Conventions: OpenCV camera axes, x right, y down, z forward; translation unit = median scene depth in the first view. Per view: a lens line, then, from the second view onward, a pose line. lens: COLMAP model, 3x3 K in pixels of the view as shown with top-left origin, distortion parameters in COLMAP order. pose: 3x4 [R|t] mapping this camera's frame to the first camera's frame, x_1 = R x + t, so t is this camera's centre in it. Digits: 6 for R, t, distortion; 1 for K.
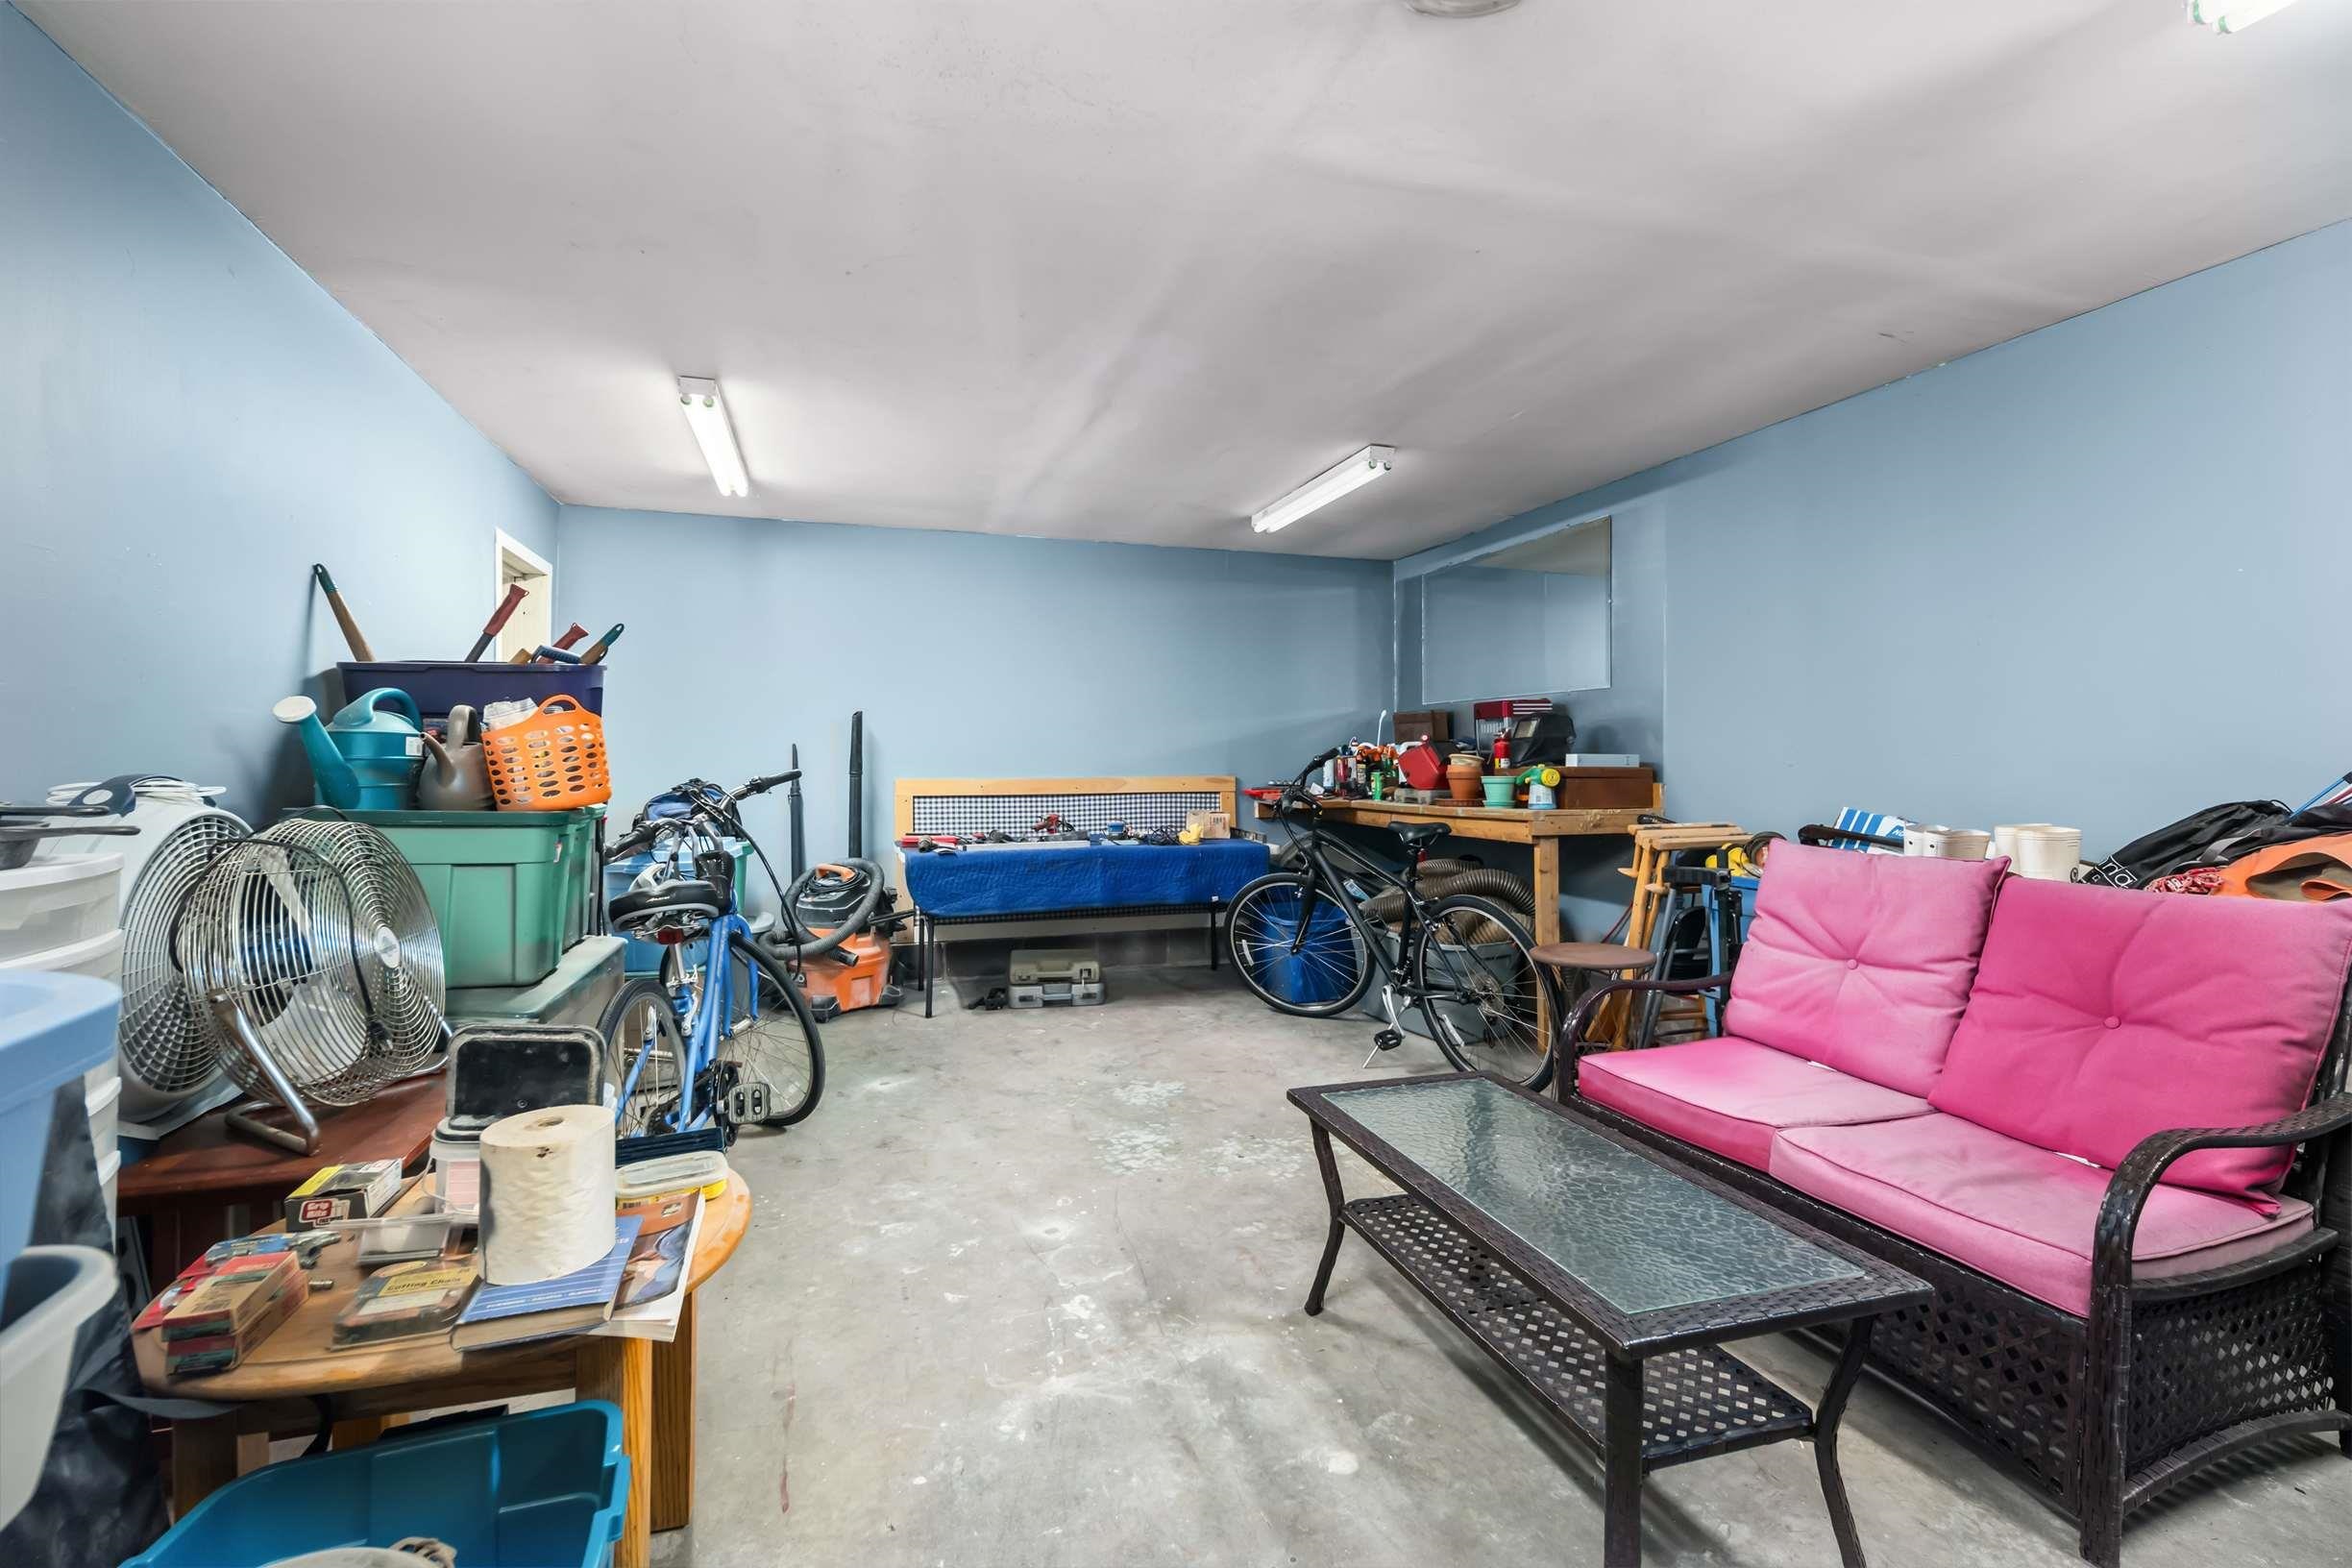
lens RADIAL K [[1008.9, 0, 1166.3], [0, 1008.9, 732.2], [0, 0, 1]] dist [0.001652, 0.000230]
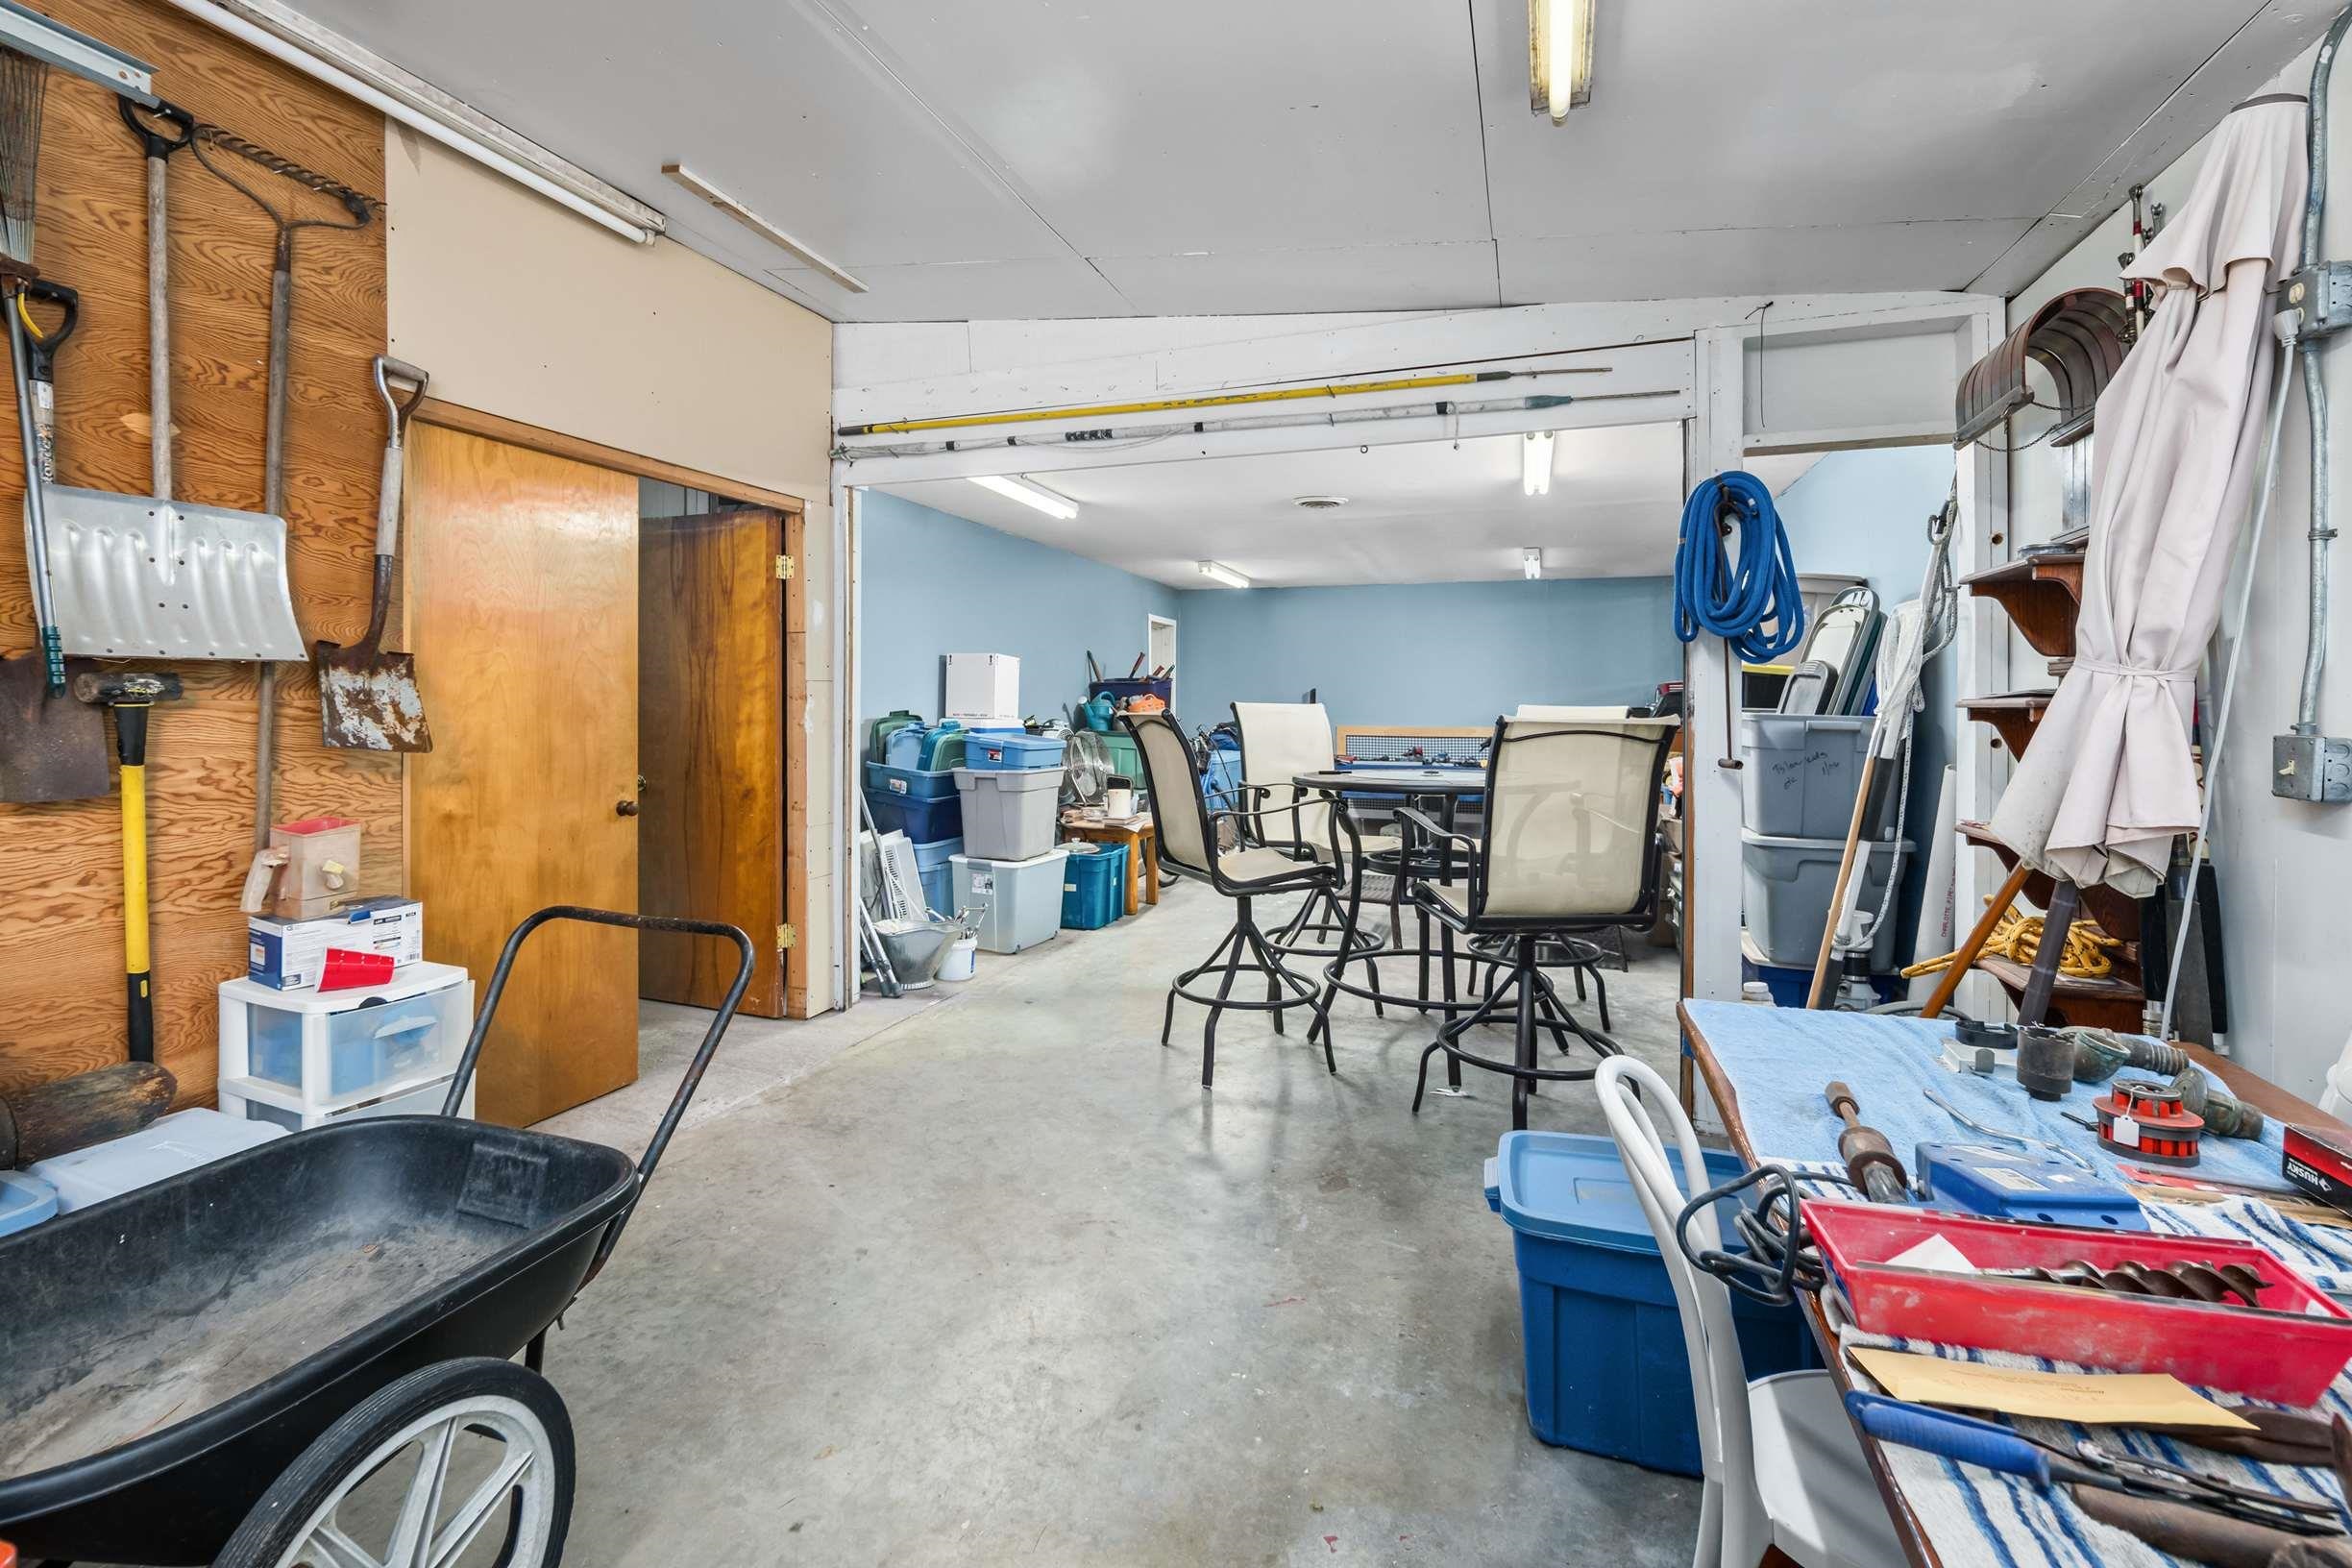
lens RADIAL K [[1008.9, 0, 1166.3], [0, 1008.9, 732.2], [0, 0, 1]] dist [0.001652, 0.000230]
pose [[0.809472, 0.034782, -0.586127, 1.196043], [-0.007660, 0.998784, 0.048692, -0.072336], [0.587108, -0.034925, 0.808755, -1.392153]]
